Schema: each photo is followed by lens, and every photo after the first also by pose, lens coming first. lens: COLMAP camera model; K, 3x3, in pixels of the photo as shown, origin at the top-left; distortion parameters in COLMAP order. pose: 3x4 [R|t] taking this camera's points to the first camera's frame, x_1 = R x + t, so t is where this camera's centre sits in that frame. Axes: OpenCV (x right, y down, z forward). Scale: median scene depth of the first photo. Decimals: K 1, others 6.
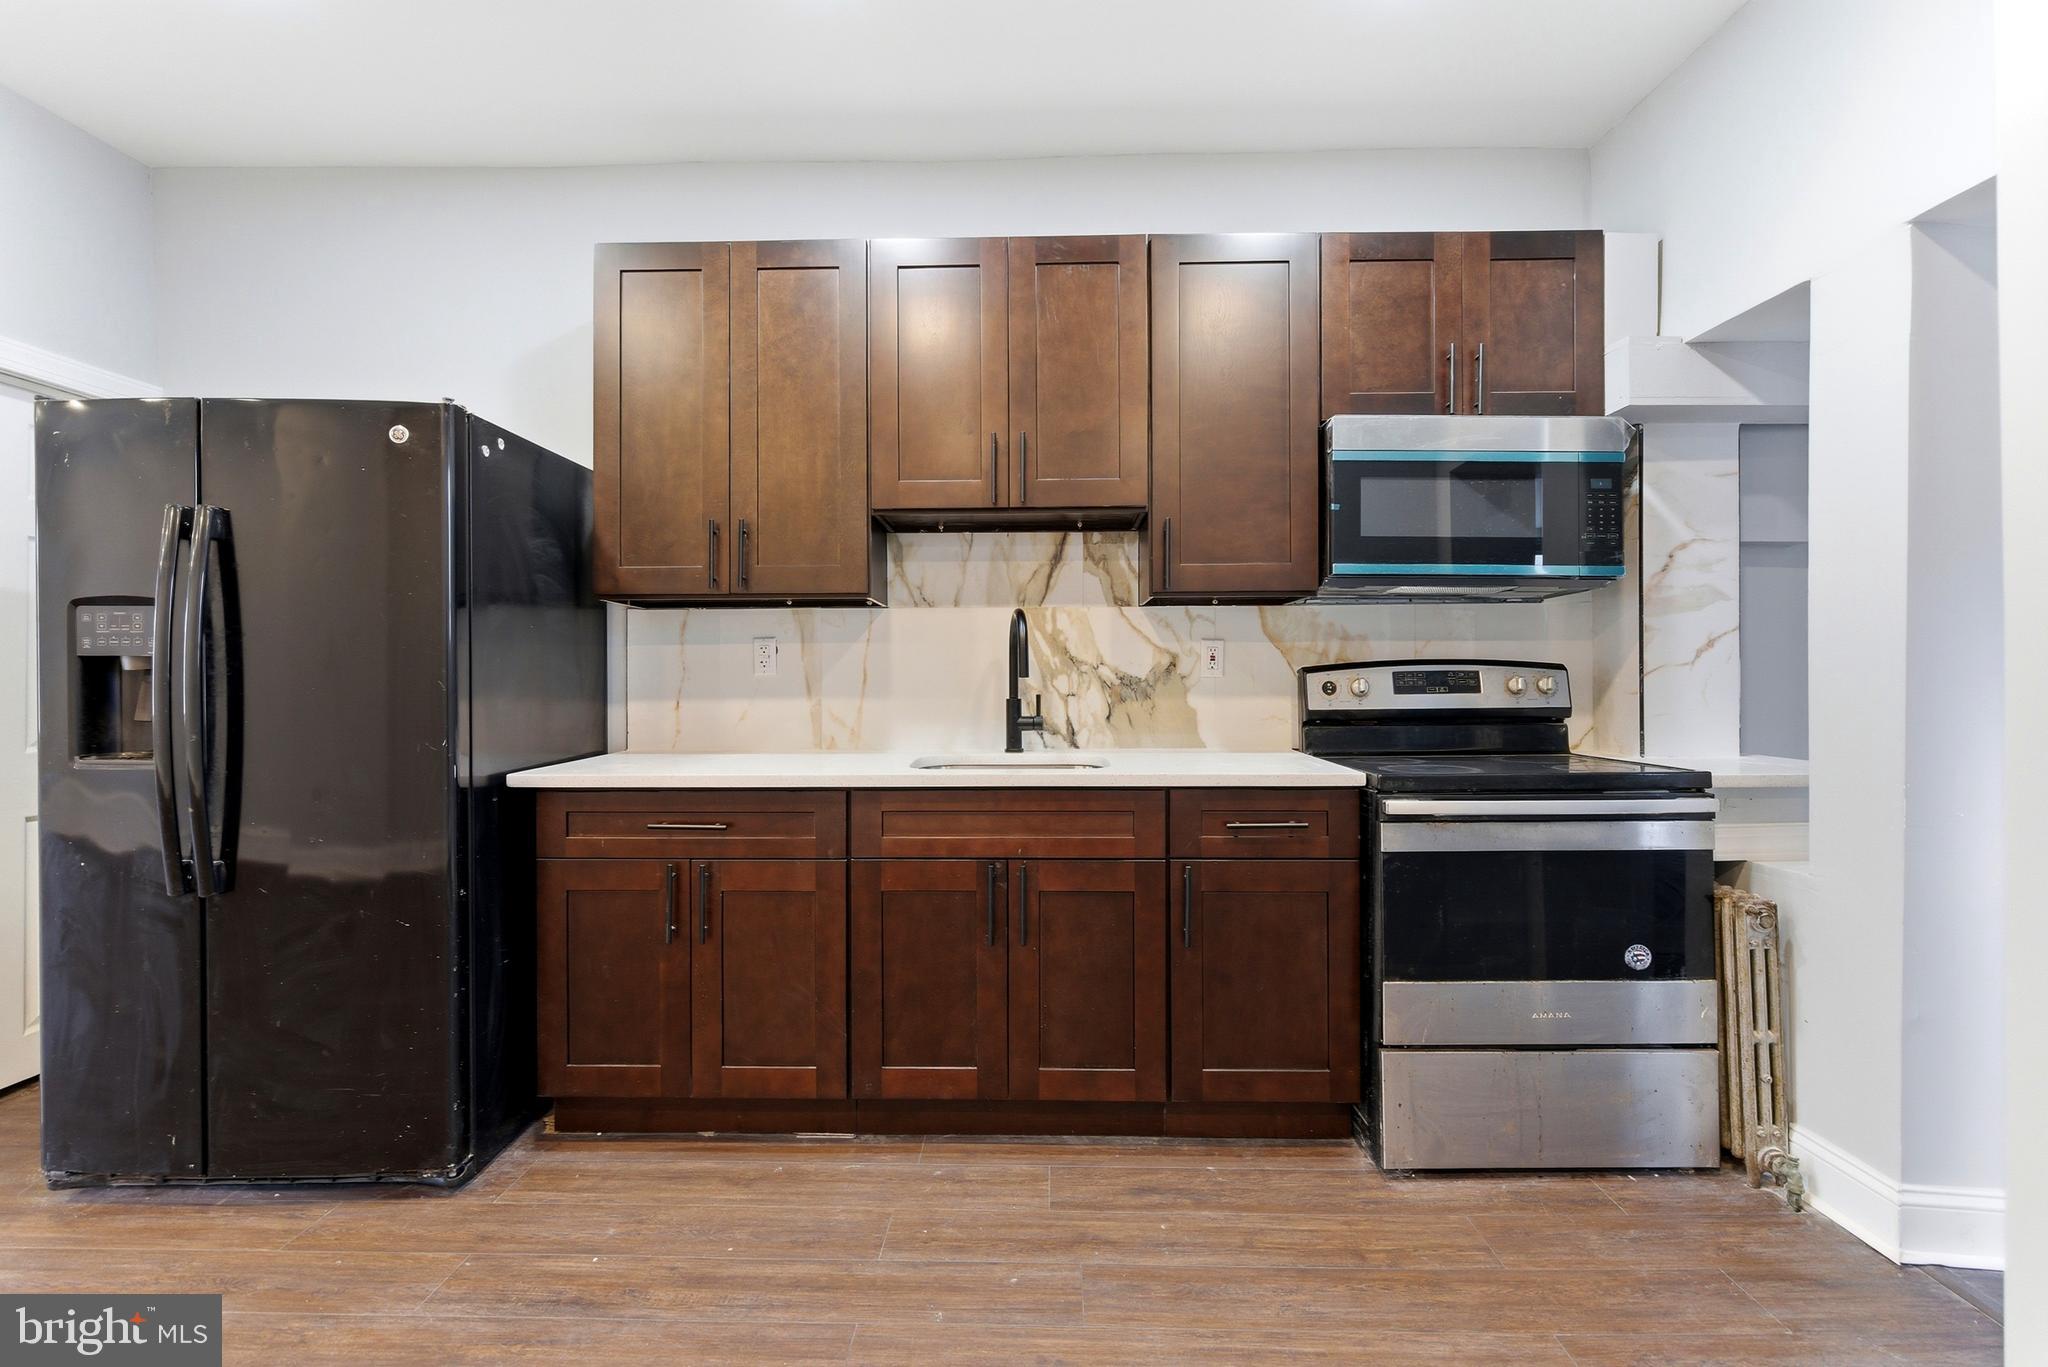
lens RADIAL K [[935.1, 0, 1025.2], [0, 935.1, 672.0], [0, 0, 1]] dist [-0.000959, -0.000217]
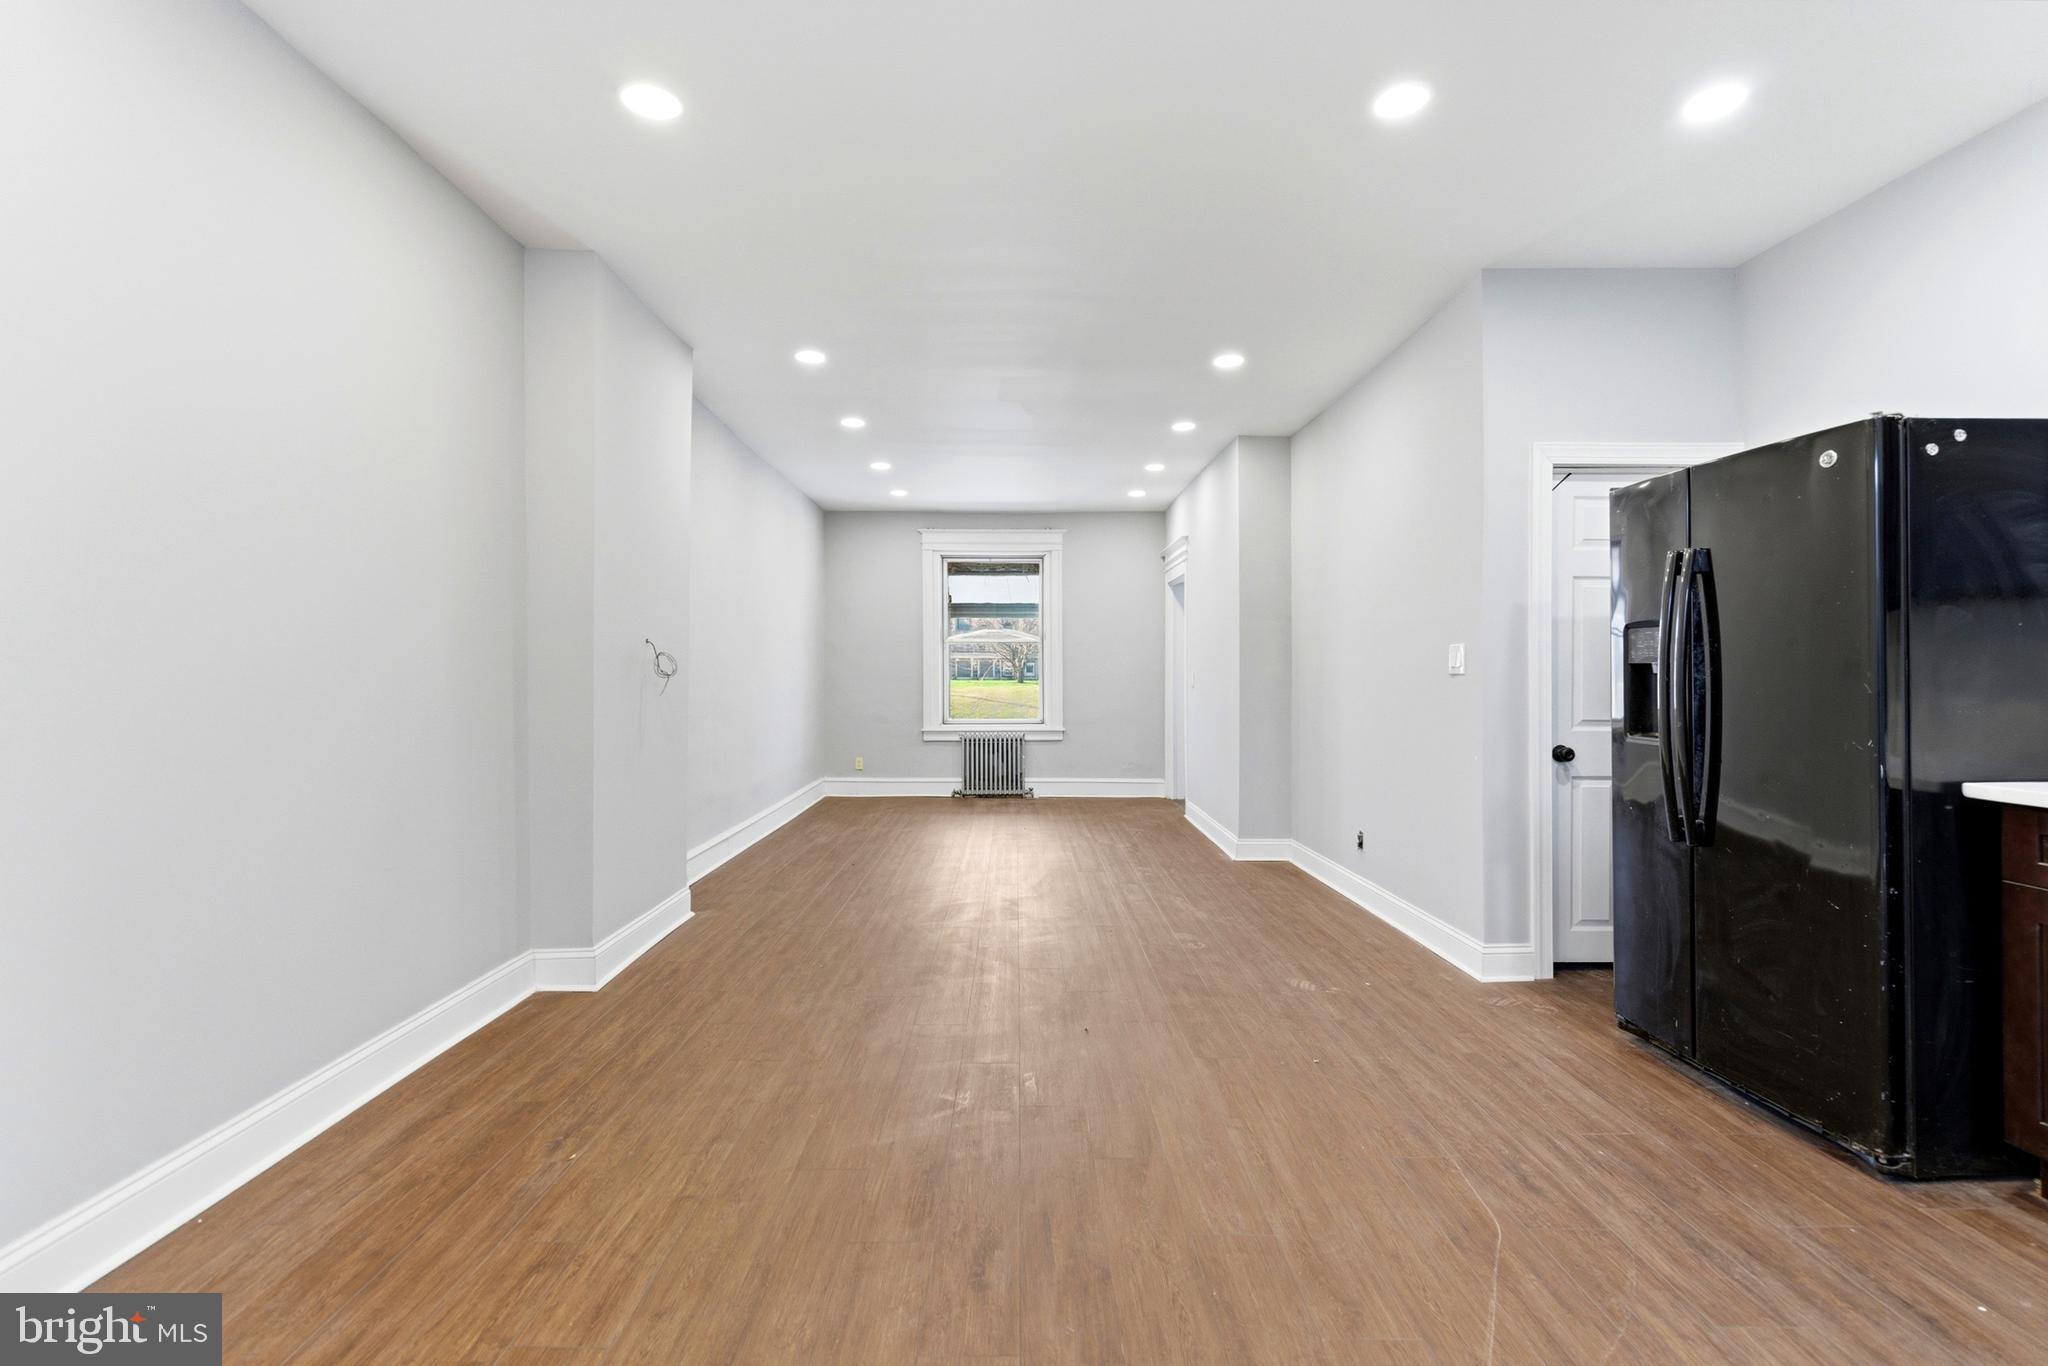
lens RADIAL K [[941.4, 0, 1019.2], [0, 941.4, 675.8], [0, 0, 1]] dist [0.001024, -0.000023]
pose [[0.029002, 0.003851, -0.999572, 0.366973], [0.003275, 0.999987, 0.003947, -0.006307], [0.999574, -0.003388, 0.028989, 0.014784]]
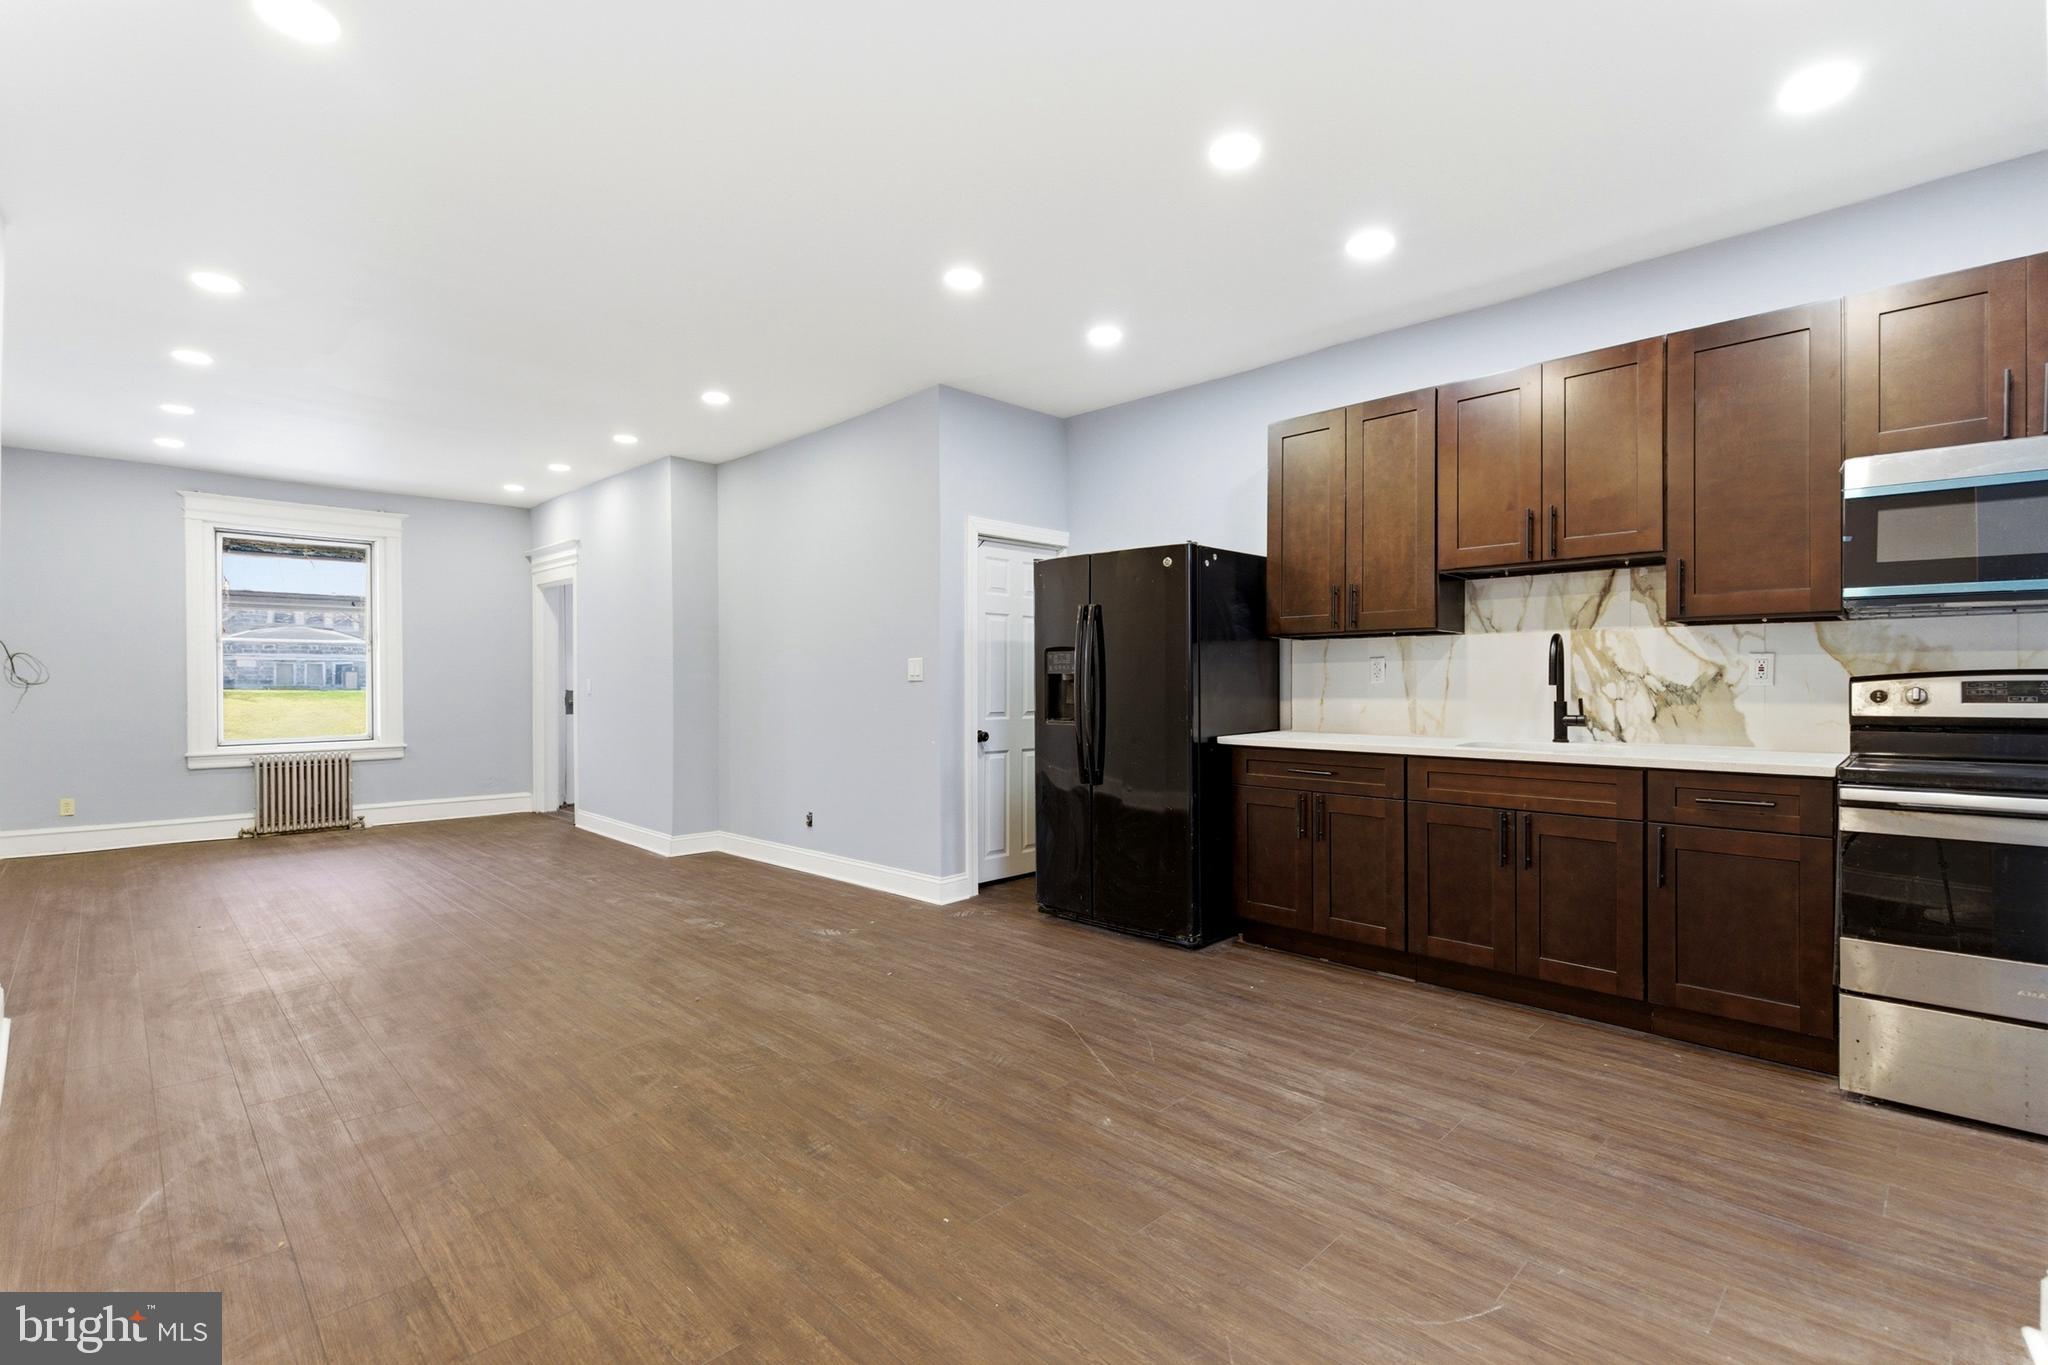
lens RADIAL K [[945.9, 0, 1024.0], [0, 945.9, 682.5], [0, 0, 1]] dist [0.021278, 0.000174]
pose [[0.724008, 0.002956, -0.689785, 0.448398], [0.002287, 0.999975, 0.006686, -0.010434], [0.689788, -0.006418, 0.723983, -0.602814]]
